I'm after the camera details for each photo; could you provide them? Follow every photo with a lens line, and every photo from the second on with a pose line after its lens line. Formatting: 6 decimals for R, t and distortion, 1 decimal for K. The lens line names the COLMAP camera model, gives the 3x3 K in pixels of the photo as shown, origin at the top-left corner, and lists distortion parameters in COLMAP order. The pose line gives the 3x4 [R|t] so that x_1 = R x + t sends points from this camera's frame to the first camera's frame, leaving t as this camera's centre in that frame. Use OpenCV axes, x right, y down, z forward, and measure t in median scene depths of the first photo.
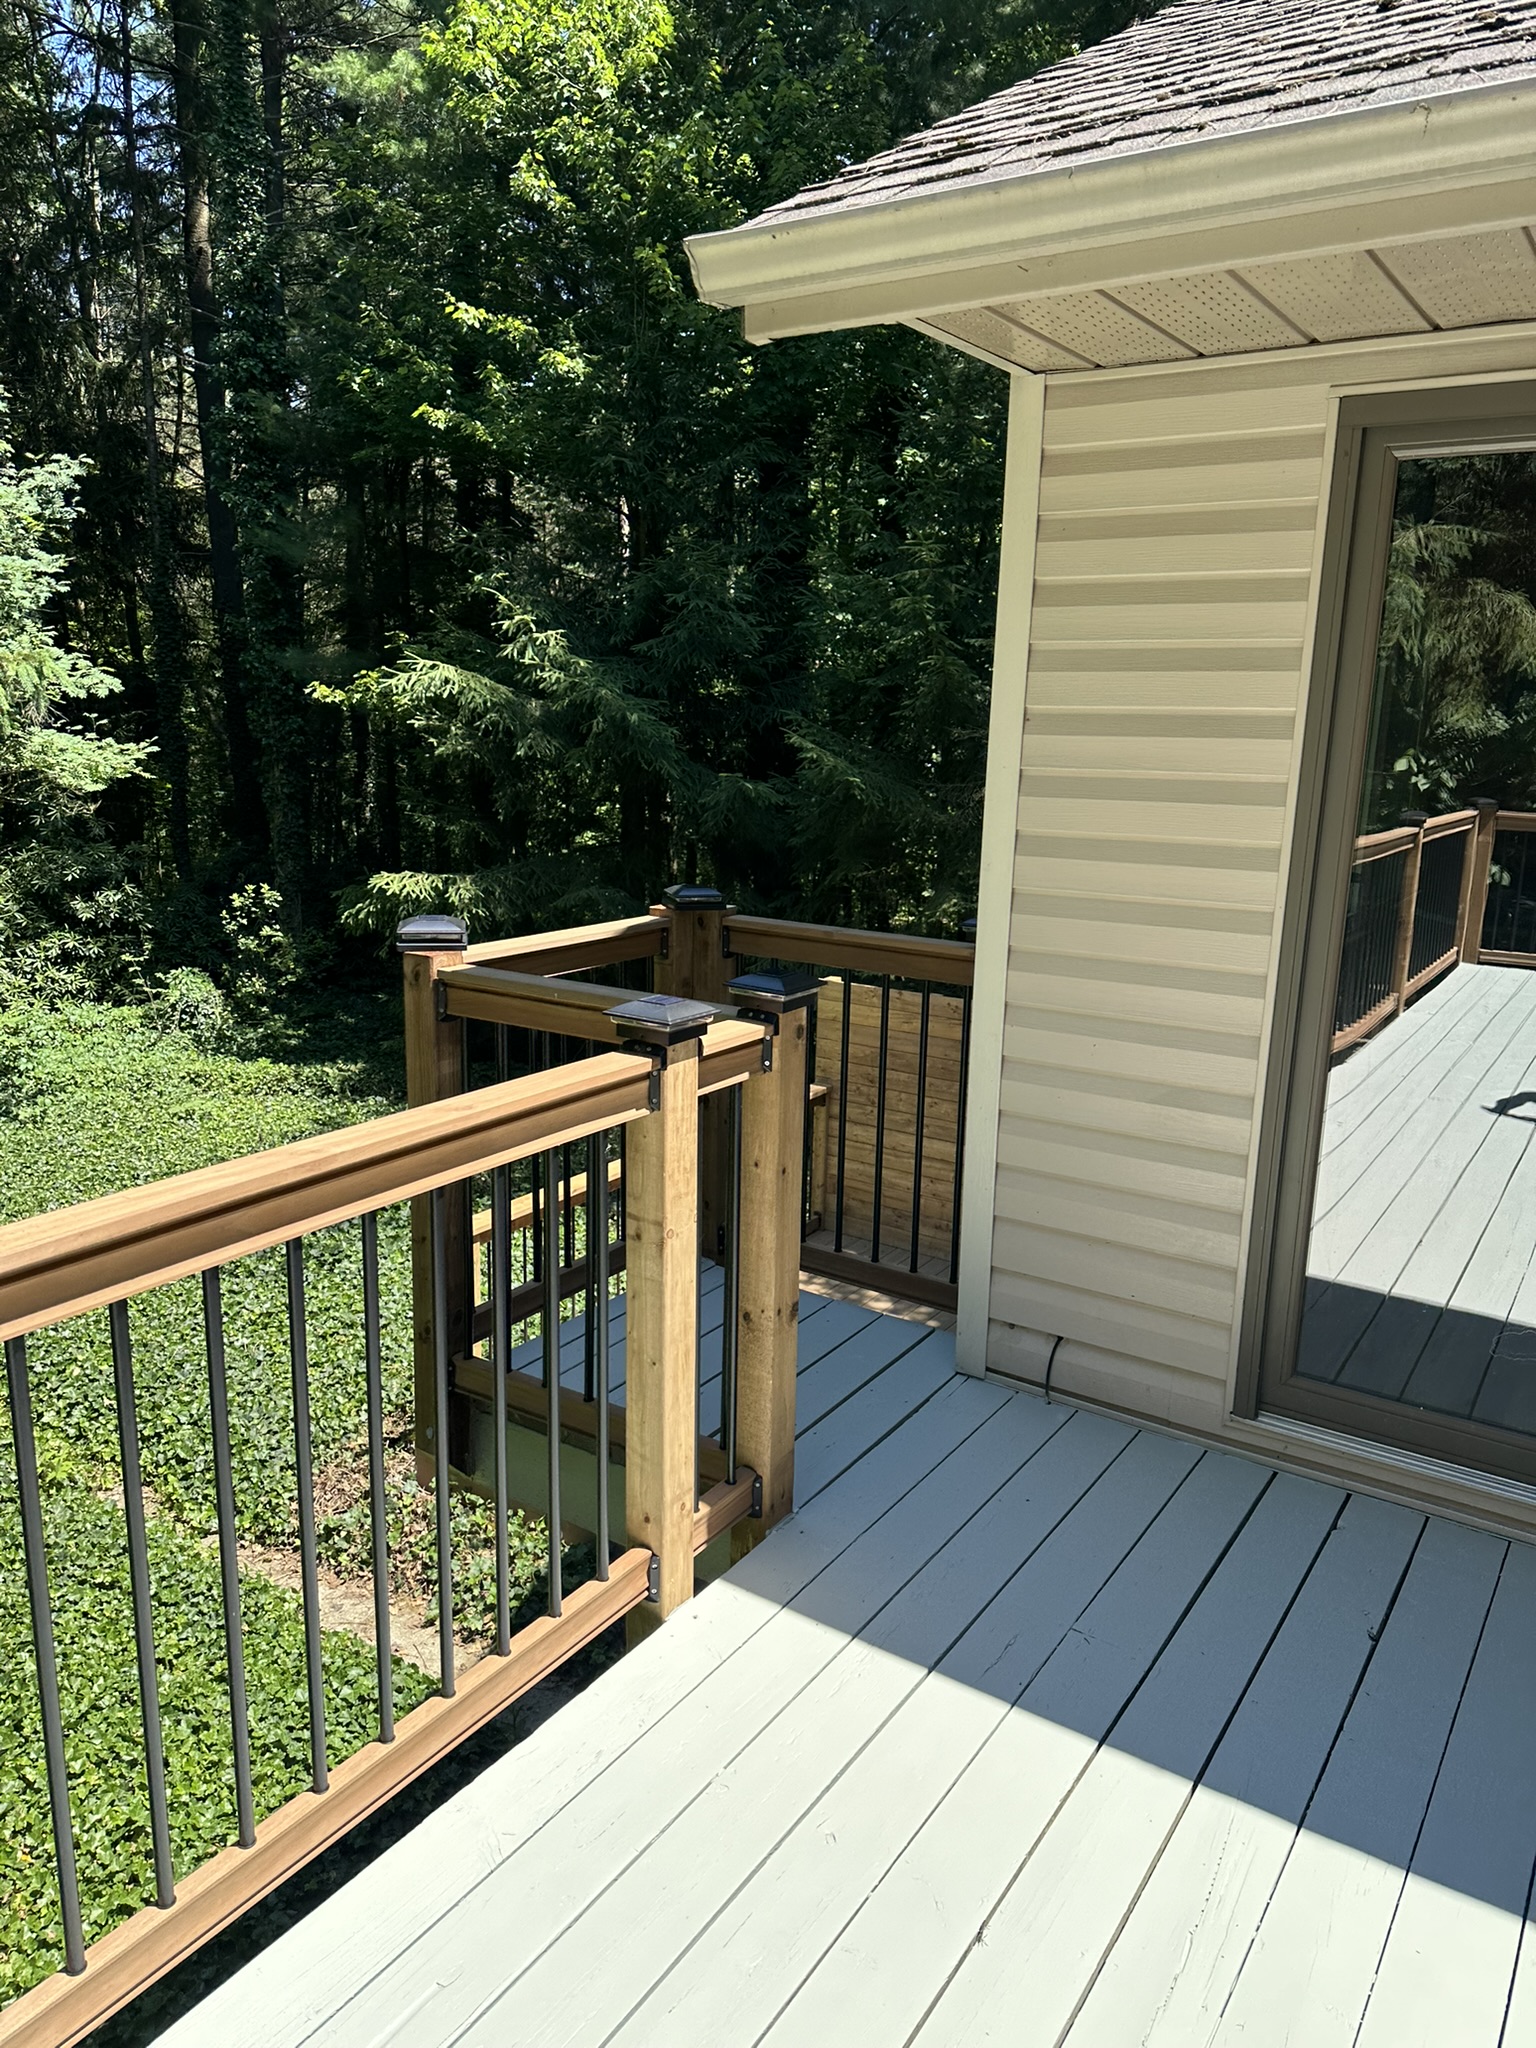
lens RADIAL K [[1440.8, 0, 767.2], [0, 1440.8, 1097.1], [0, 0, 1]] dist [0.002945, -0.017330]
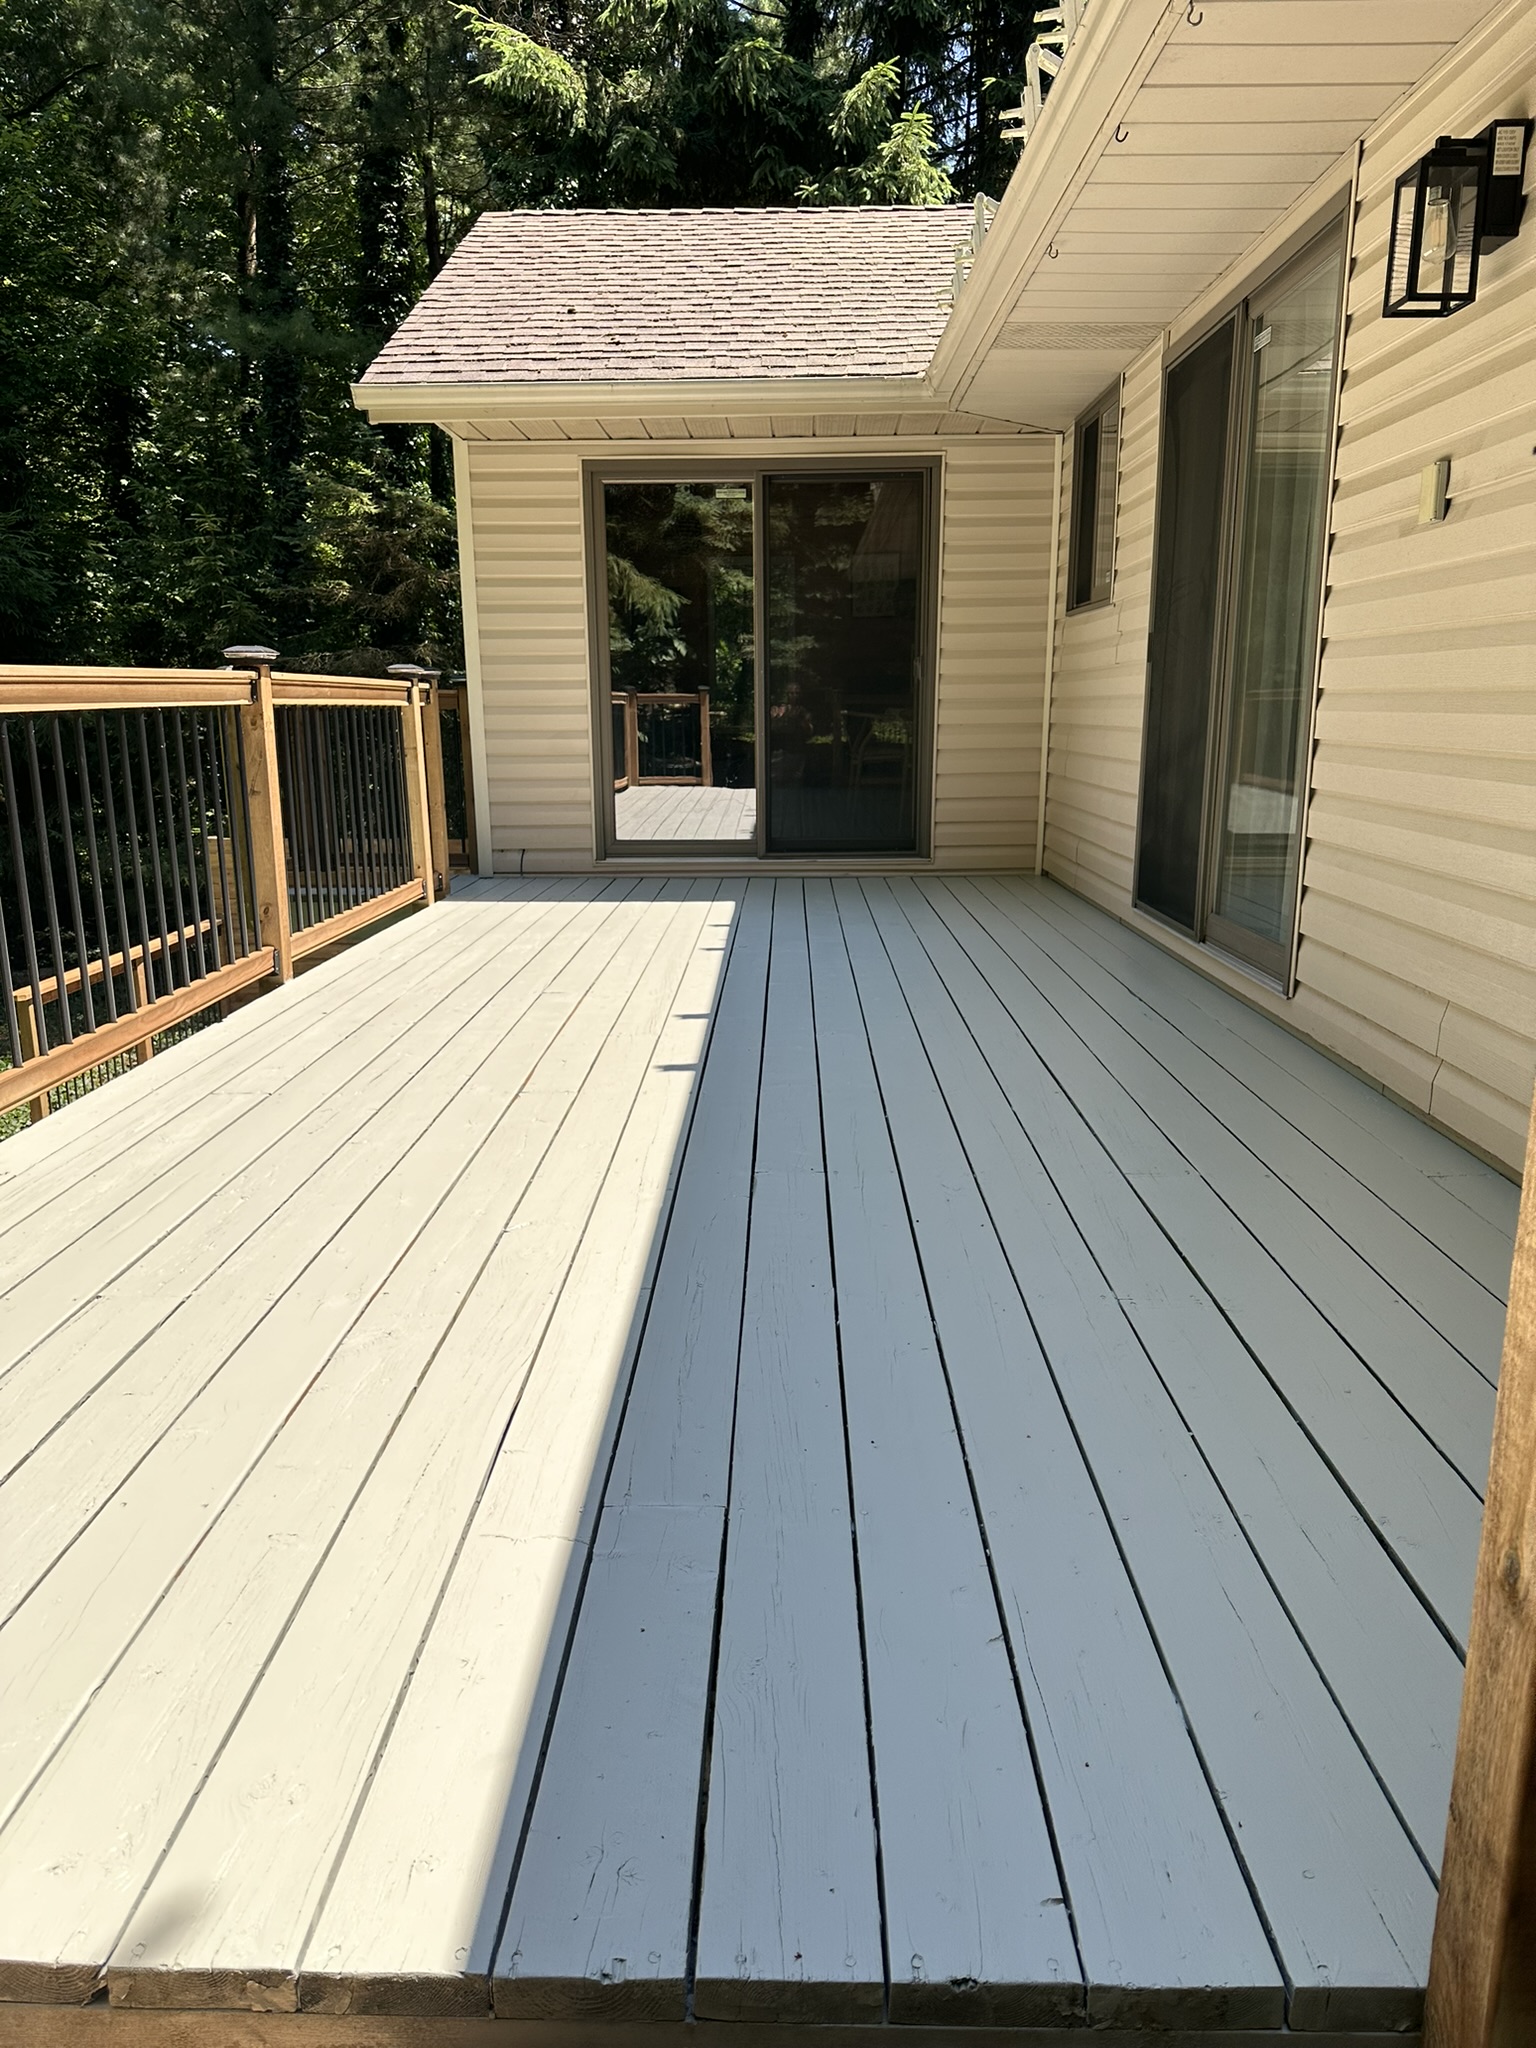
lens RADIAL K [[1440.8, 0, 782.8], [0, 1440.8, 1029.5], [0, 0, 1]] dist [0.002945, -0.017330]
pose [[0.836294, -0.142868, 0.529340, -0.185533], [0.163115, 0.986570, 0.008570, 0.129095], [-0.523456, 0.079176, 0.848366, -0.299126]]
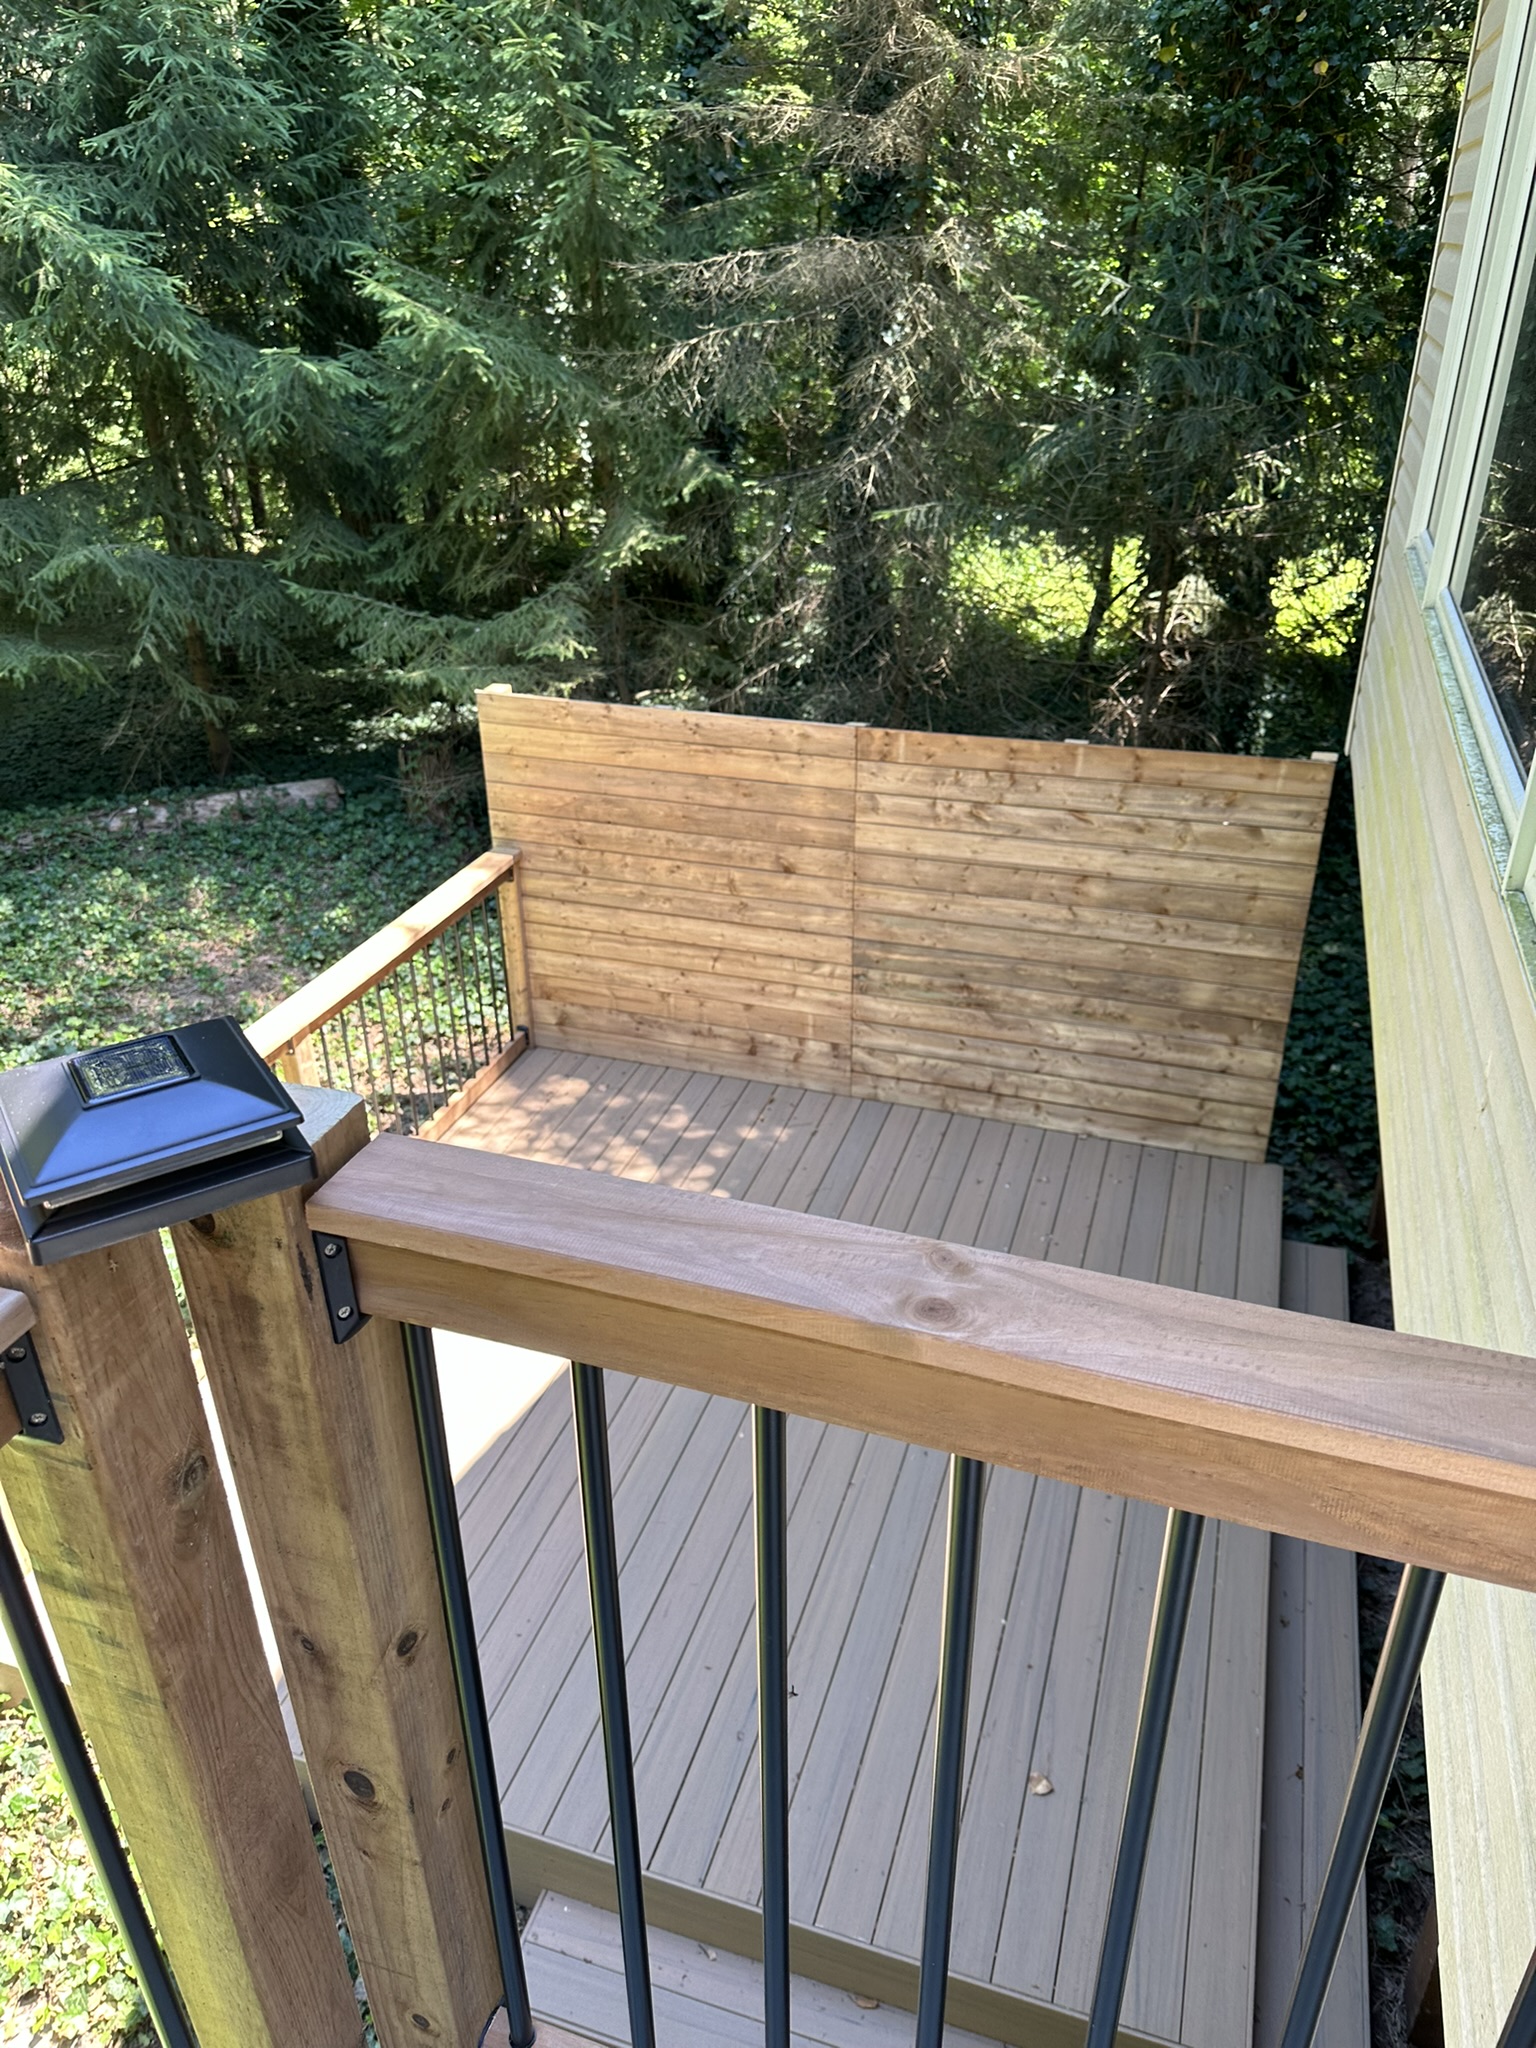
lens RADIAL K [[1440.8, 0, 780.7], [0, 1440.8, 1023.0], [0, 0, 1]] dist [0.002945, -0.017330]
pose [[0.961419, -0.153829, 0.228059, -0.002423], [0.097908, 0.966096, 0.238899, -0.059384], [-0.257076, -0.207353, 0.943884, 0.246685]]
